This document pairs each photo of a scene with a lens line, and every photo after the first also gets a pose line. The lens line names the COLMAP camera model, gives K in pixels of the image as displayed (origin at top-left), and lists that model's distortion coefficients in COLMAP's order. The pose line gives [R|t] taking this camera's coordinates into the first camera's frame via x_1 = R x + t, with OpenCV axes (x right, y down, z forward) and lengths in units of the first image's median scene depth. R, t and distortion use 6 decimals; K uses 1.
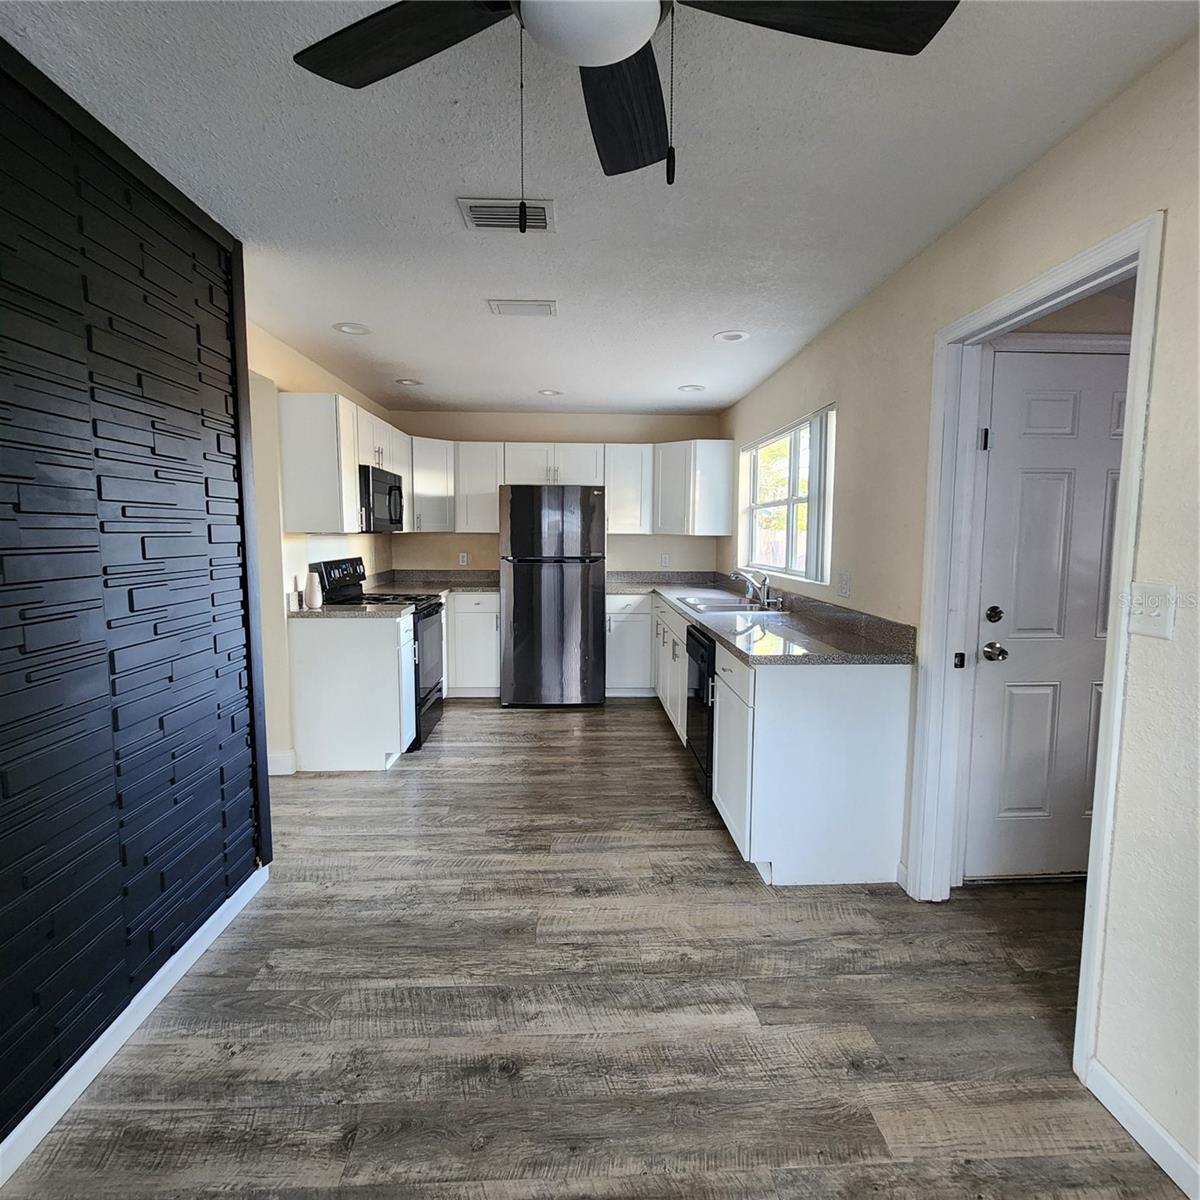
lens RADIAL K [[645.9, 0, 599.7], [0, 645.9, 596.1], [0, 0, 1]] dist [-0.000412, -0.002530]
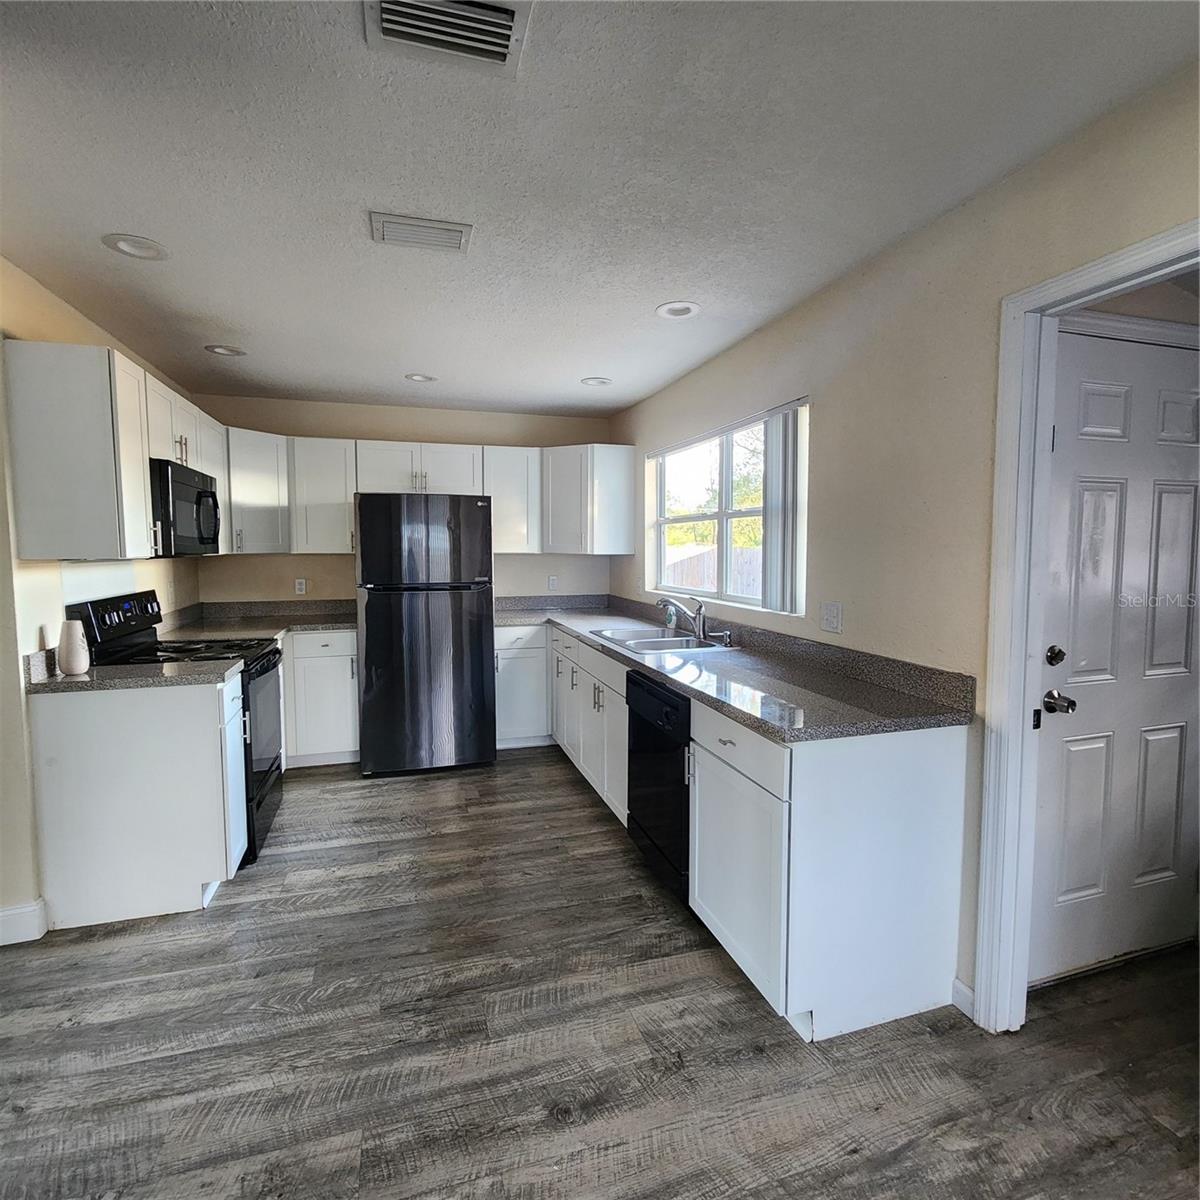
lens RADIAL K [[645.9, 0, 597.1], [0, 645.9, 594.0], [0, 0, 1]] dist [-0.000412, -0.002530]
pose [[0.967416, -0.025130, 0.251941, -0.108064], [0.031224, 0.999308, -0.020219, -0.037977], [-0.251259, 0.027427, 0.967531, 0.268991]]
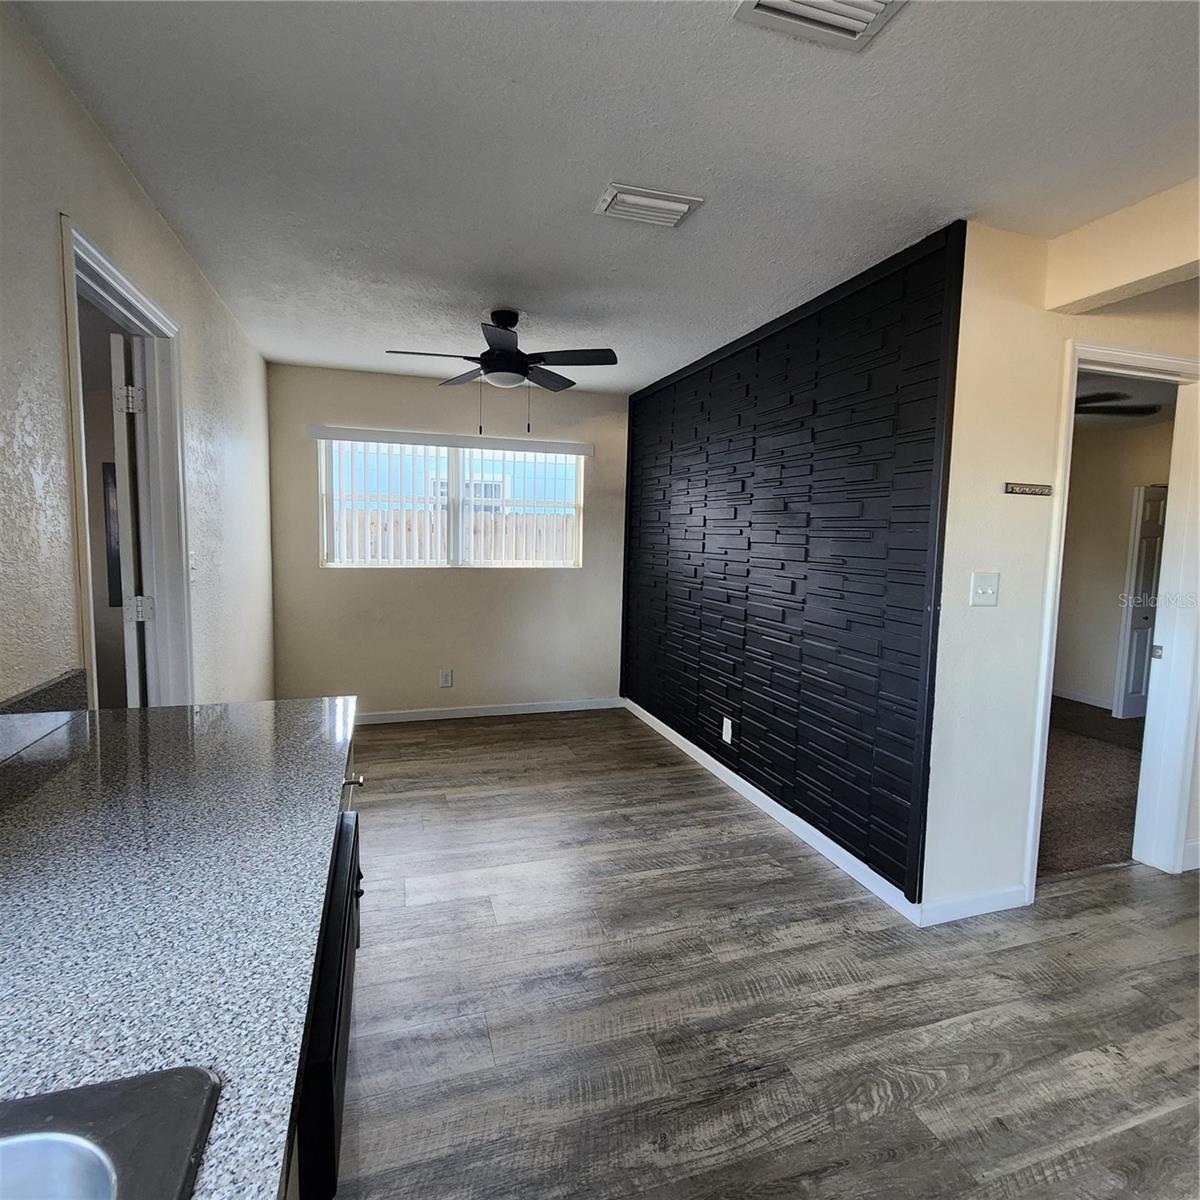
lens RADIAL K [[645.9, 0, 597.6], [0, 645.9, 599.6], [0, 0, 1]] dist [-0.000412, -0.002530]
pose [[-0.962860, 0.004833, -0.269958, 0.123170], [-0.050420, 0.979034, 0.197360, -0.127652], [0.265252, 0.203641, -0.942429, 1.289382]]
